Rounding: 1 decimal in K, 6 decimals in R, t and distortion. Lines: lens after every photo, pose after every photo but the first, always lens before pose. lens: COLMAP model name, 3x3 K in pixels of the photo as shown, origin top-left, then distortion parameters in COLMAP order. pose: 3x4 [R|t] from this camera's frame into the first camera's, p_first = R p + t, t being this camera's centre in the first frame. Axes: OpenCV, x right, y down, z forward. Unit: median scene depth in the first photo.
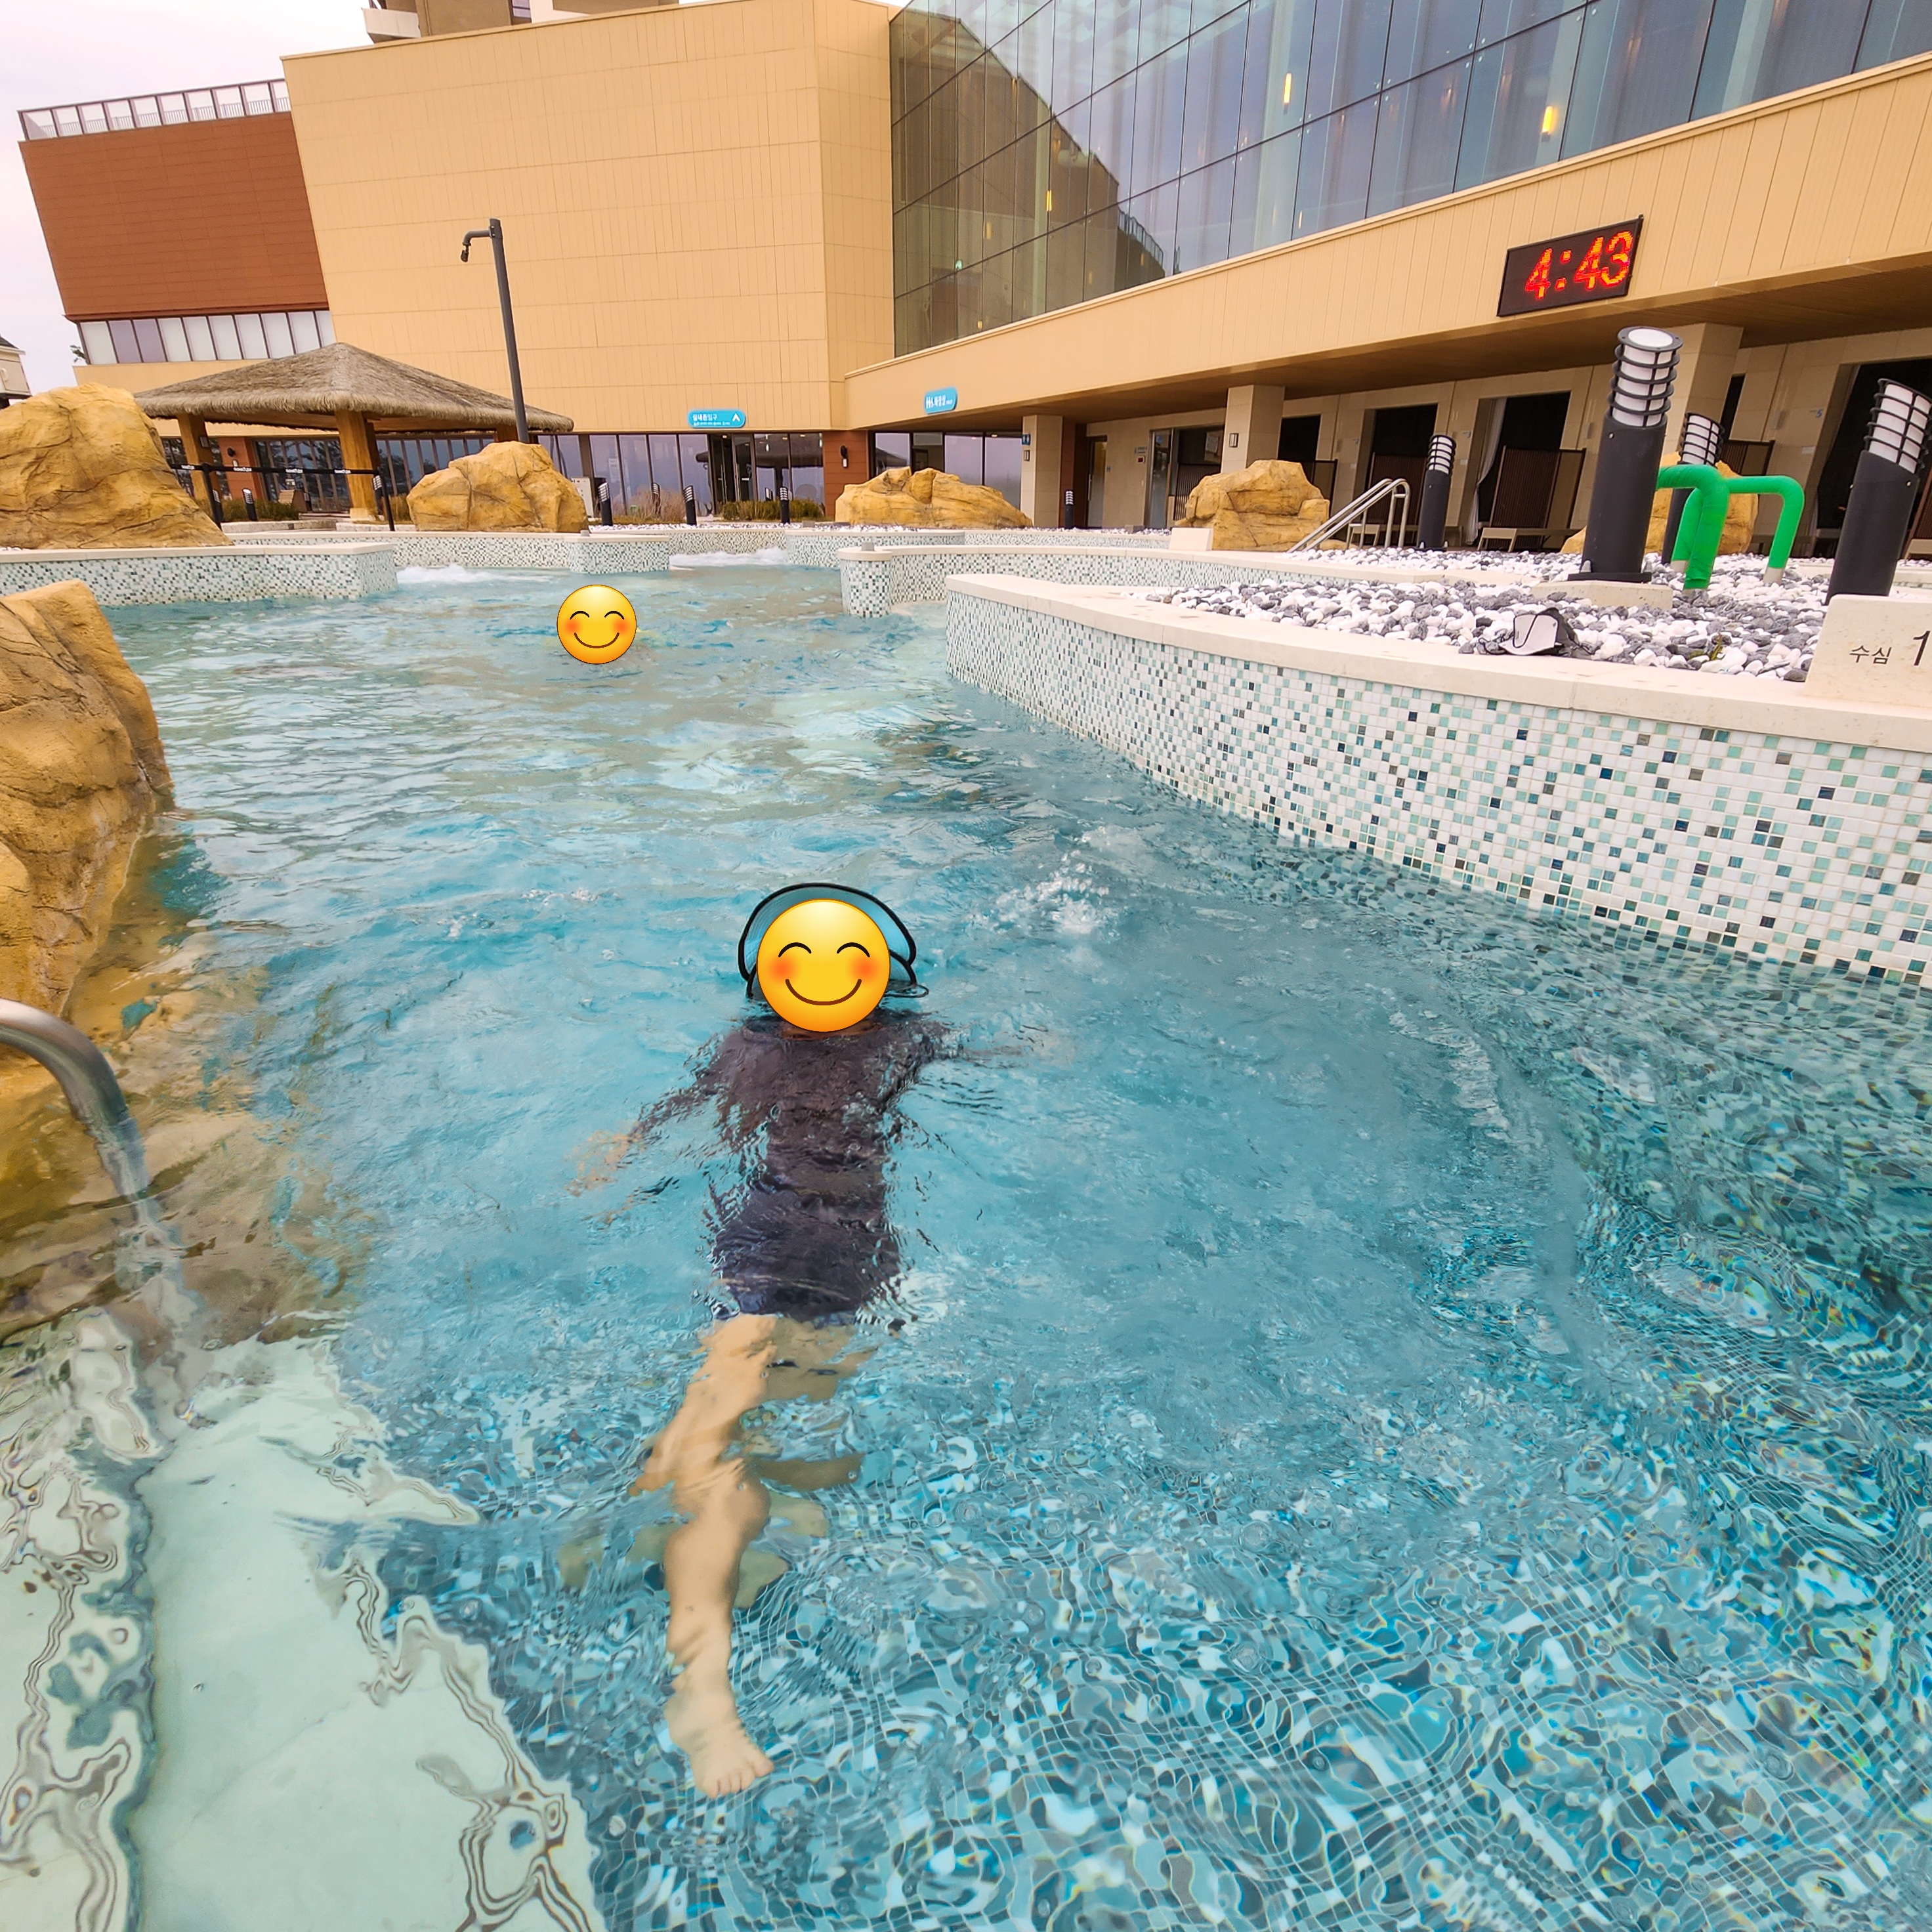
lens RADIAL K [[1123.1, 0, 968.1], [0, 1123.1, 956.9], [0, 0, 1]] dist [-0.002474, -0.002932]
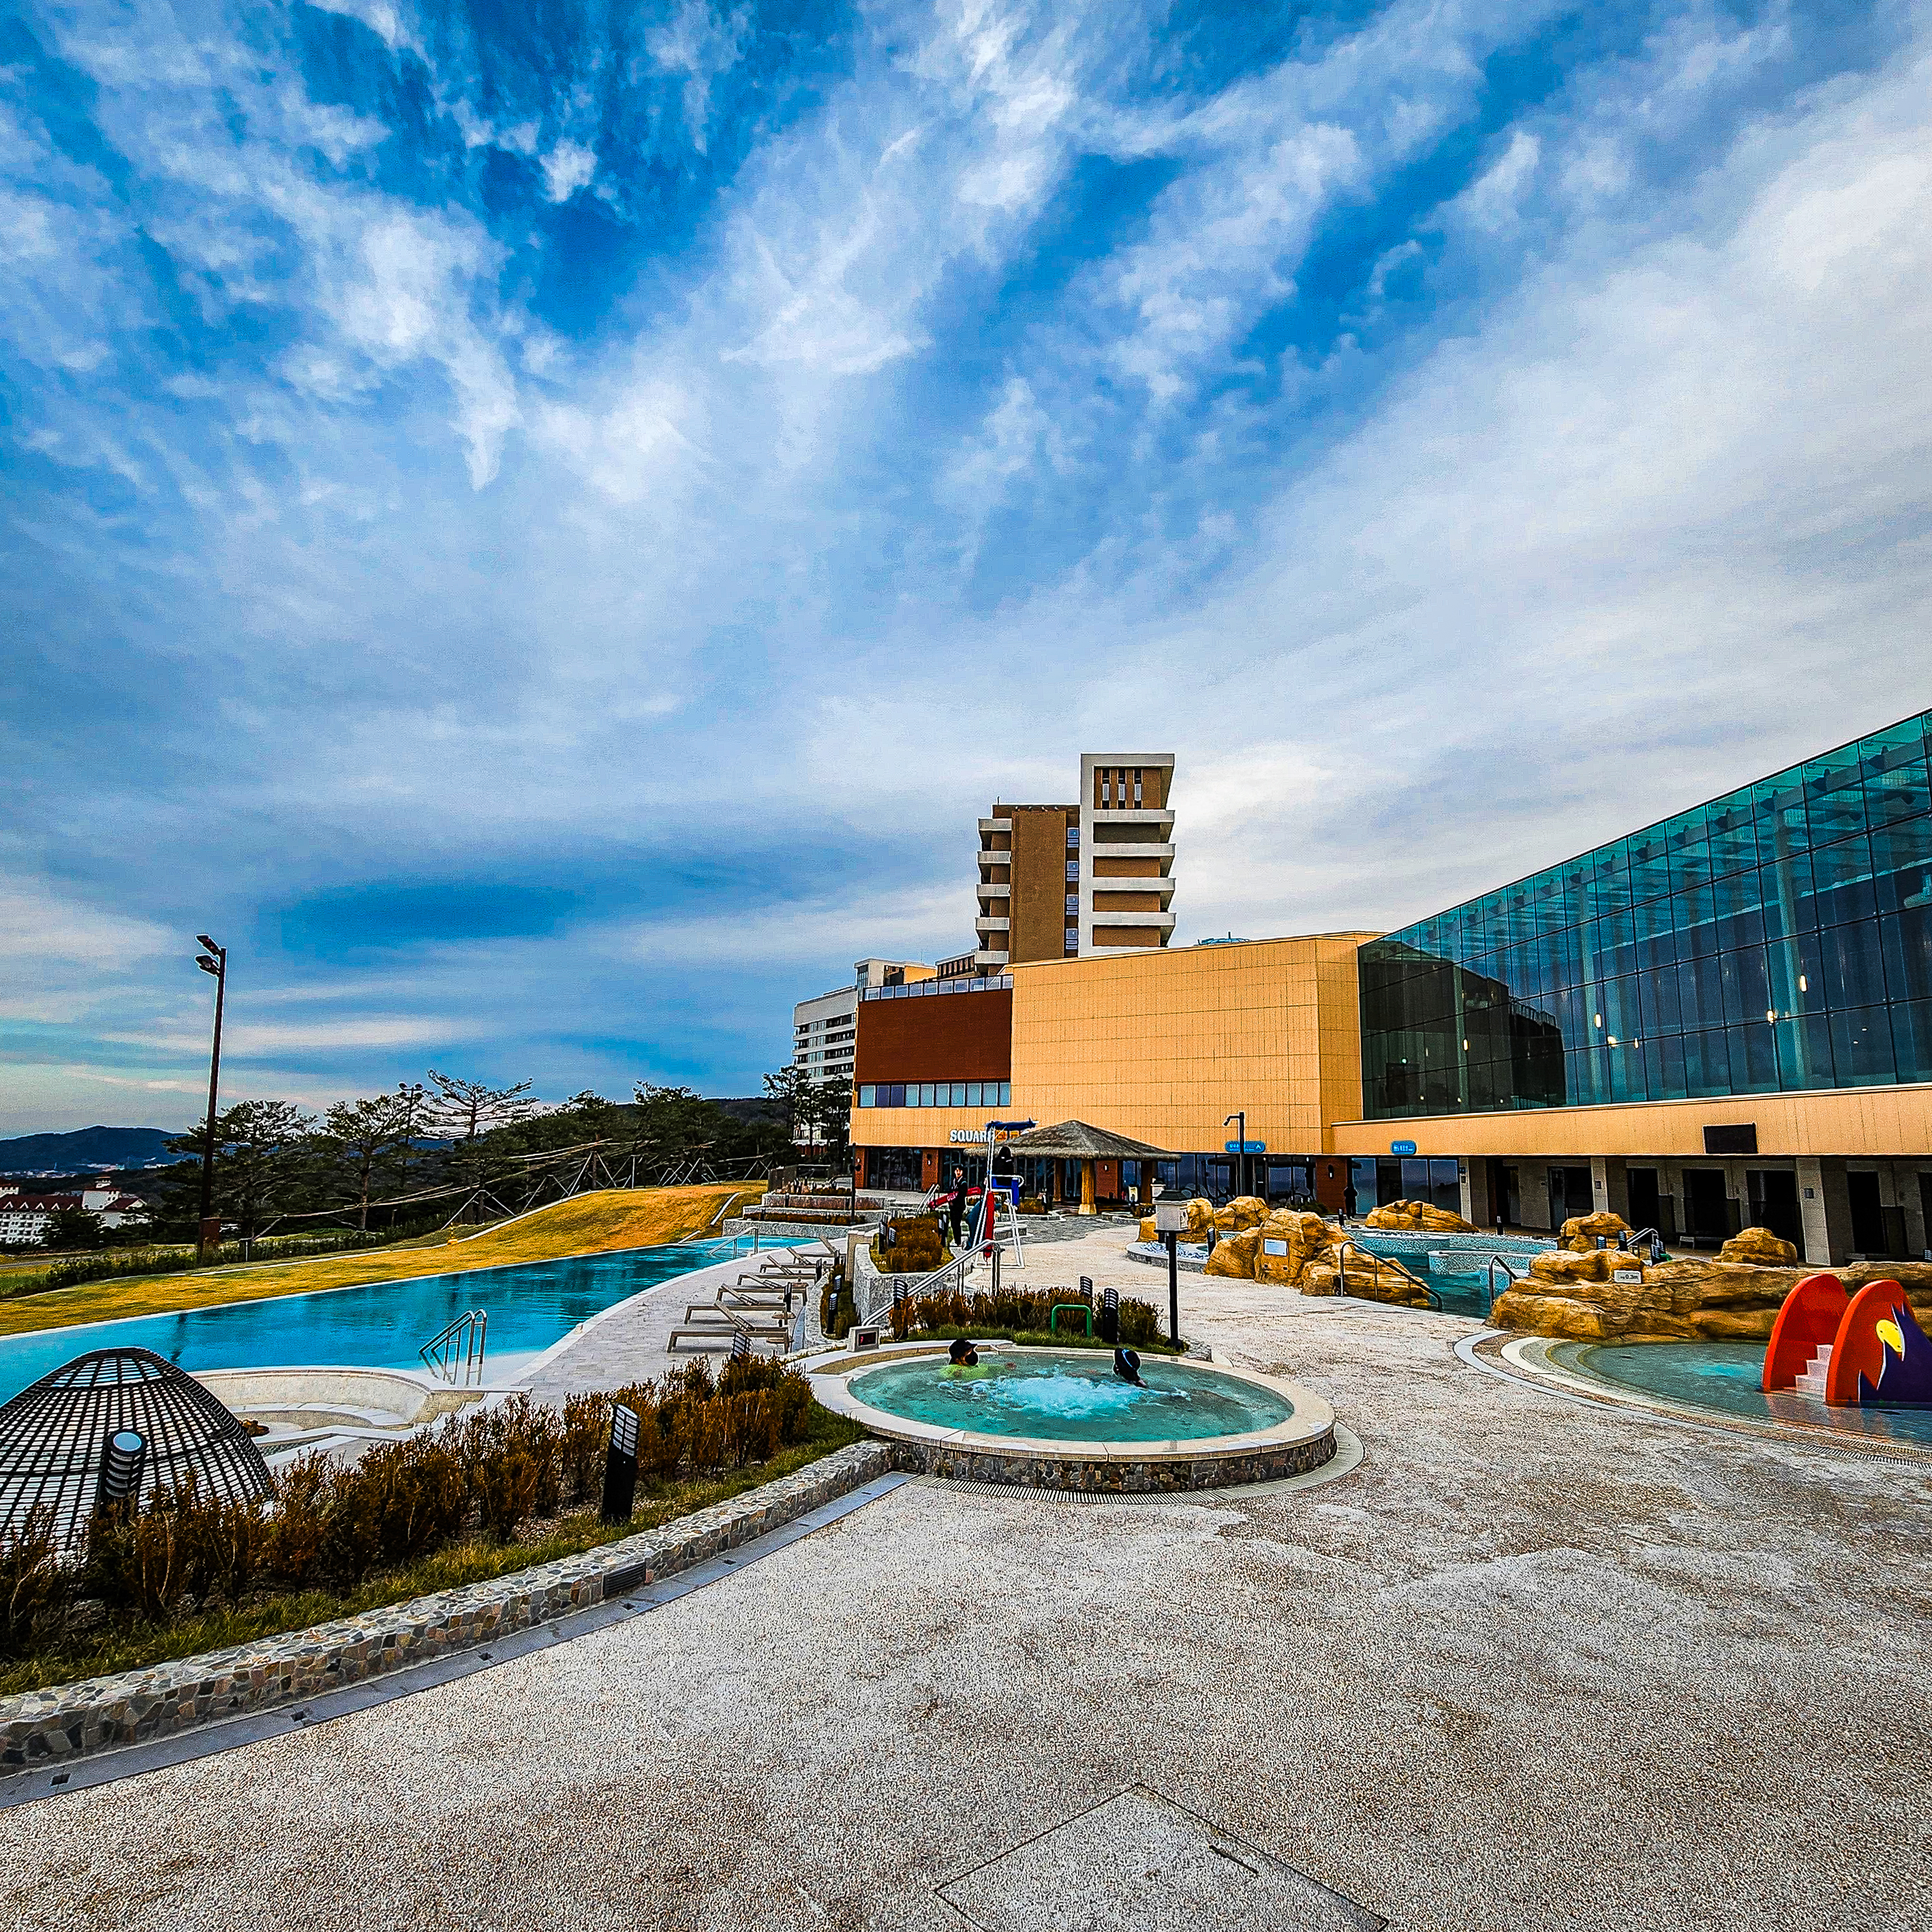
lens RADIAL K [[1123.1, 0, 968.1], [0, 1123.1, 956.9], [0, 0, 1]] dist [-0.002474, -0.002932]
pose [[0.946071, -0.042974, -0.321096, -0.129362], [-0.136480, 0.846040, -0.515354, 0.316448], [0.293807, 0.531384, 0.794549, -1.000487]]
